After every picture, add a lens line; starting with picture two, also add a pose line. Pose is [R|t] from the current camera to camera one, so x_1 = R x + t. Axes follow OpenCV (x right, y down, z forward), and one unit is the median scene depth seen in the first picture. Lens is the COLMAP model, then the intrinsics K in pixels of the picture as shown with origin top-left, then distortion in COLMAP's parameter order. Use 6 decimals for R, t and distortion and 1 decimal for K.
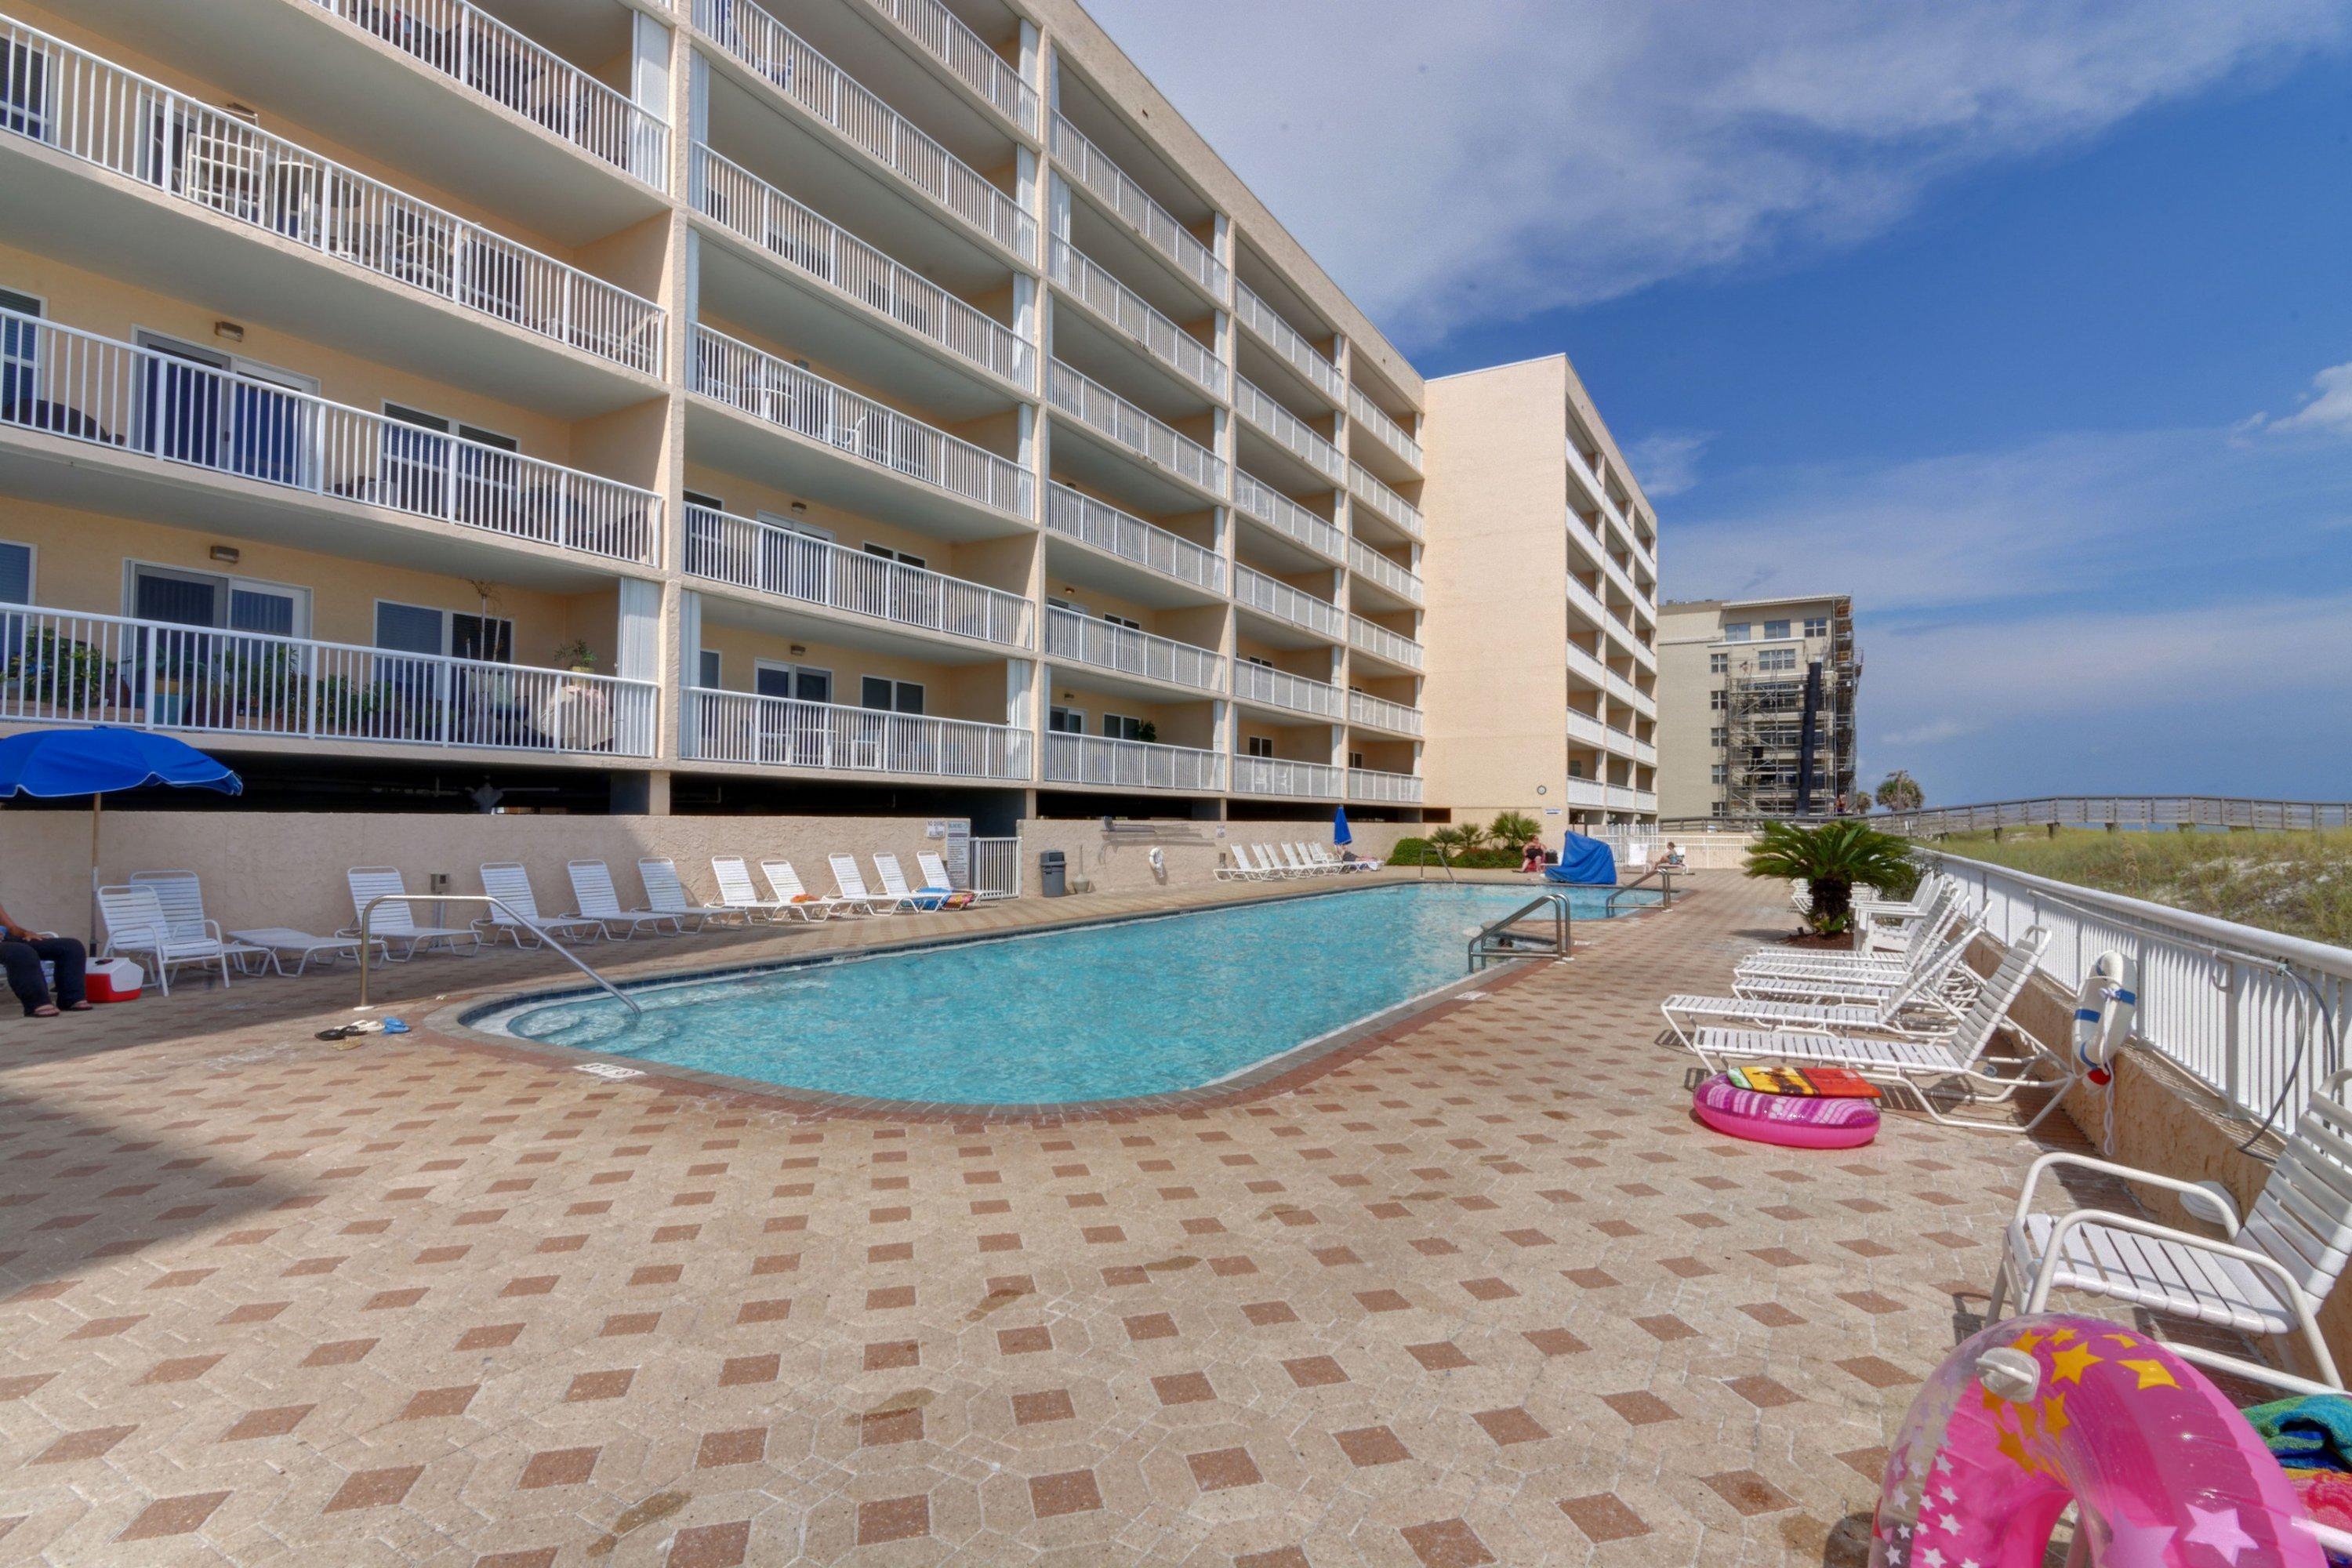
lens RADIAL K [[1118.2, 0, 1177.6], [0, 1118.2, 819.5], [0, 0, 1]] dist [0.002391, 0.000257]
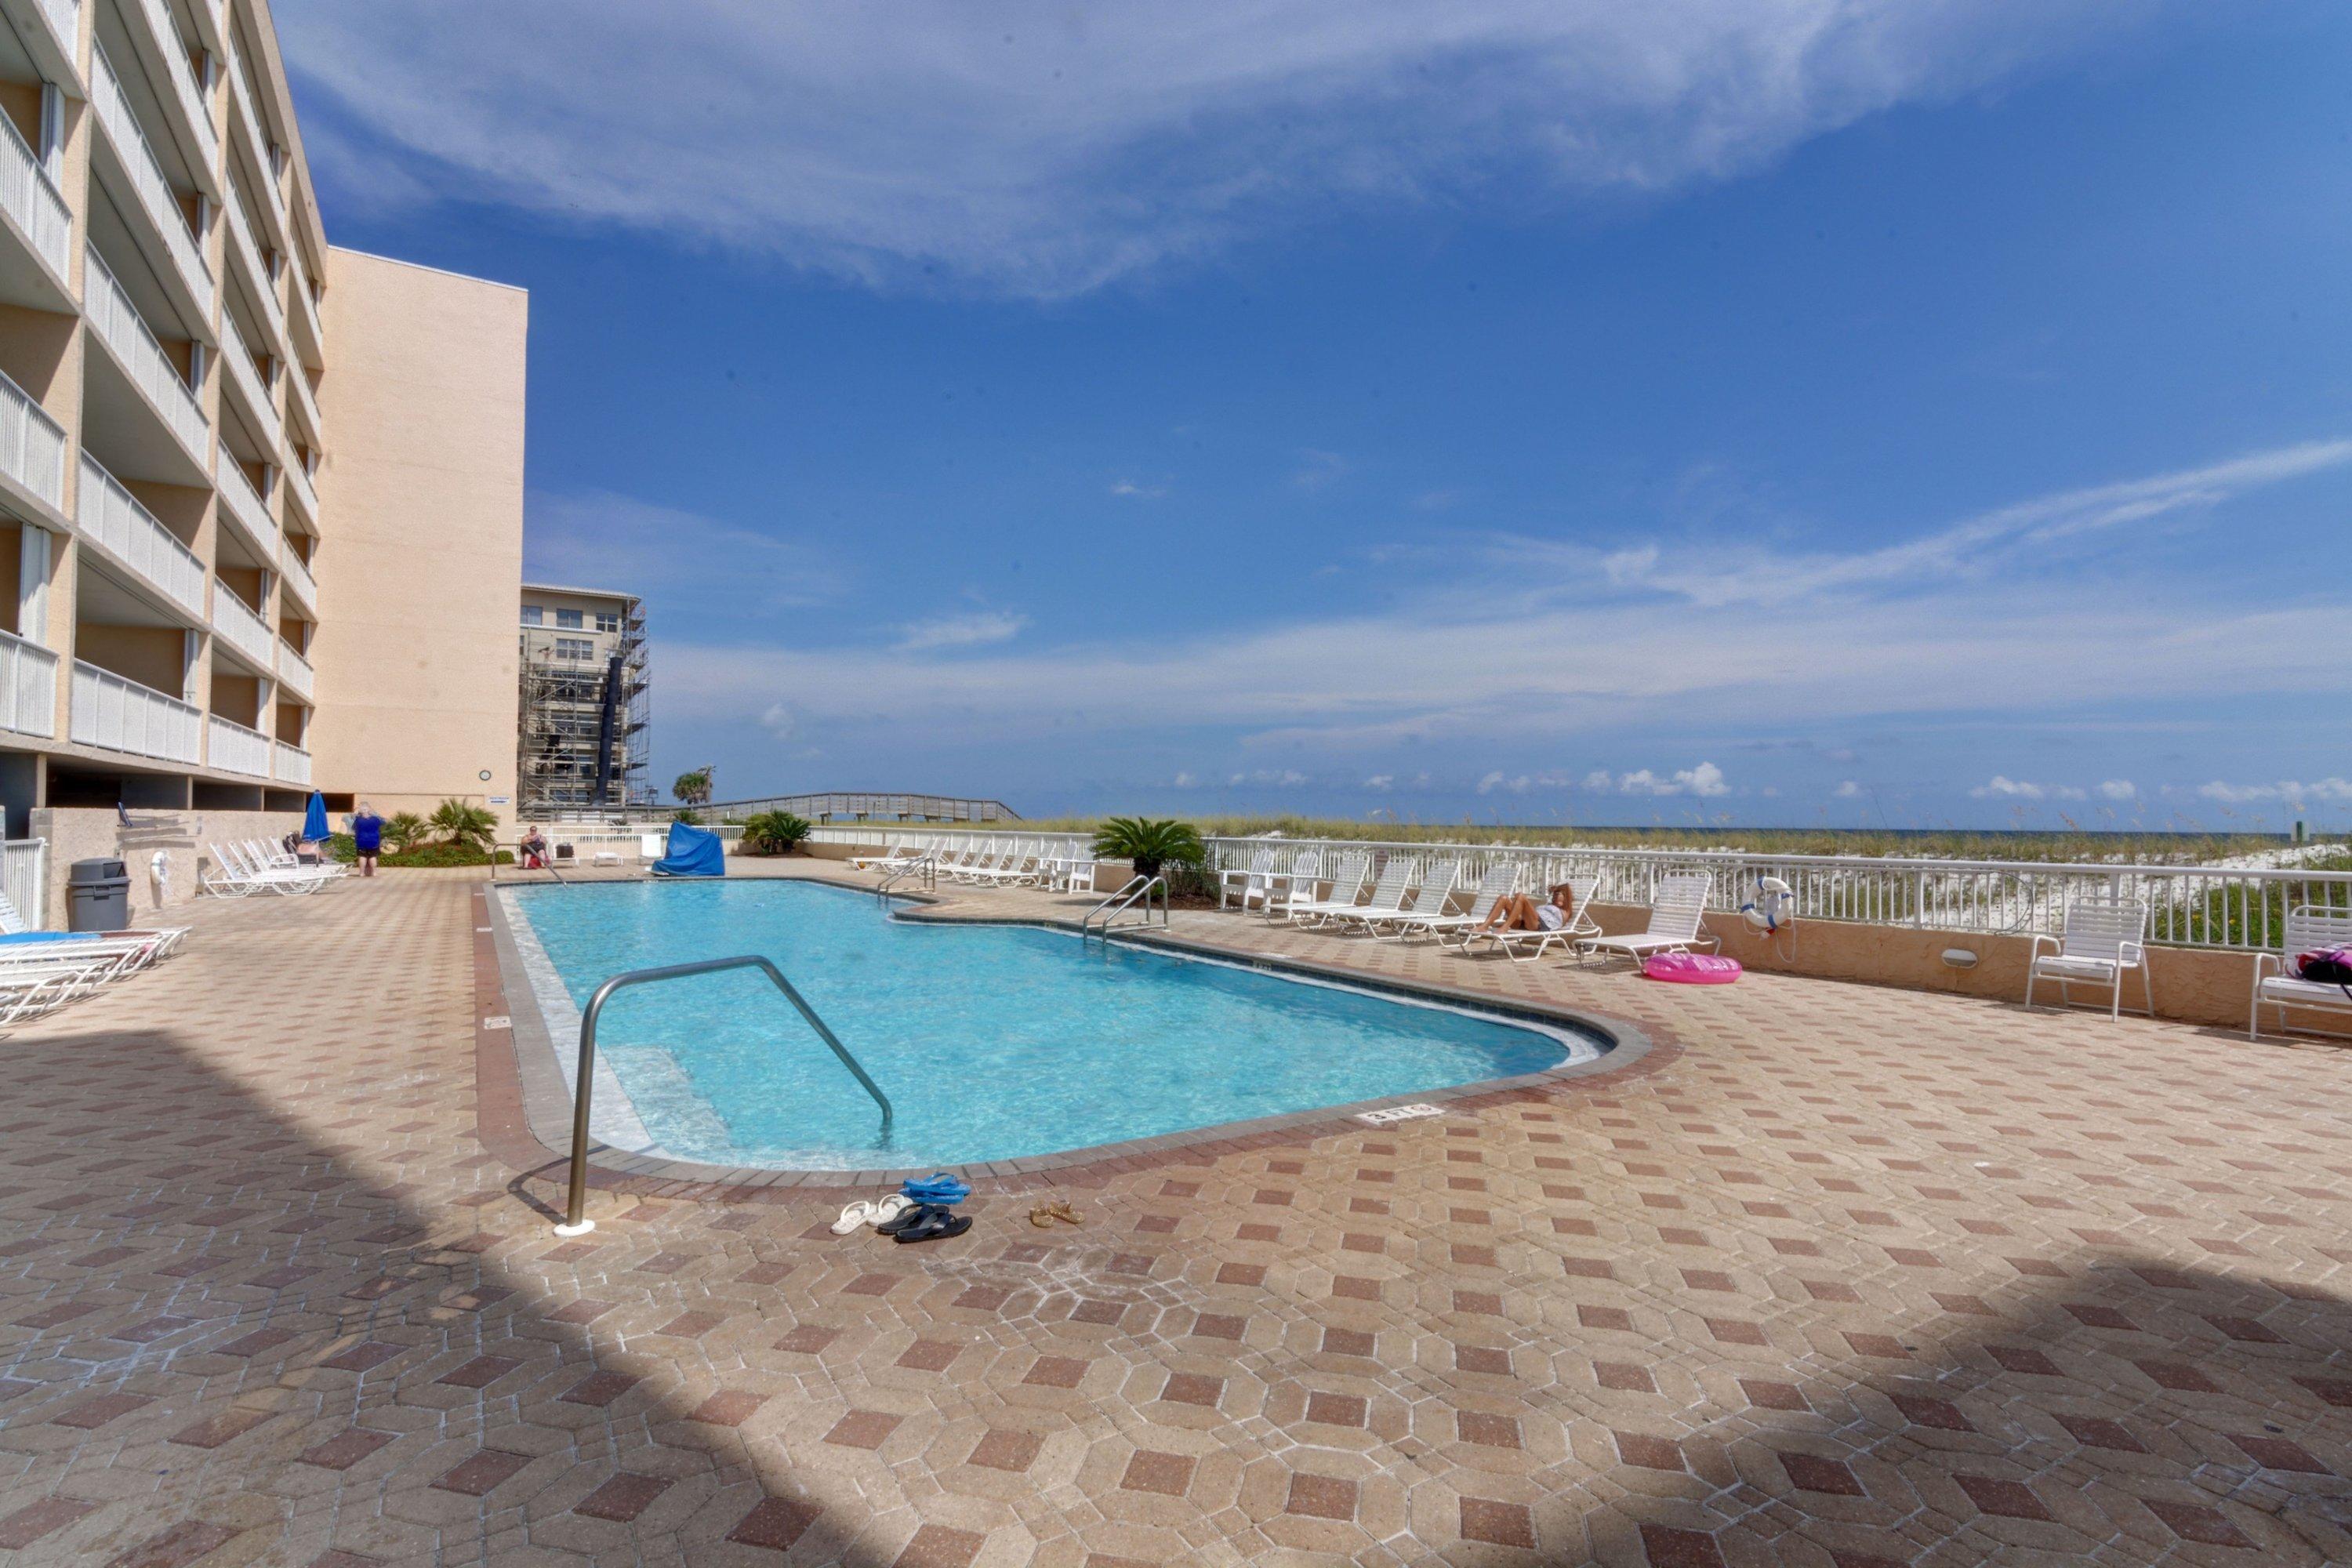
lens RADIAL K [[1118.2, 0, 1177.6], [0, 1118.2, 819.5], [0, 0, 1]] dist [0.002391, 0.000257]
pose [[0.461214, -0.002373, 0.887286, -0.276721], [-0.006416, 0.999961, 0.006009, -0.000702], [-0.887266, -0.008464, 0.461181, 0.157437]]
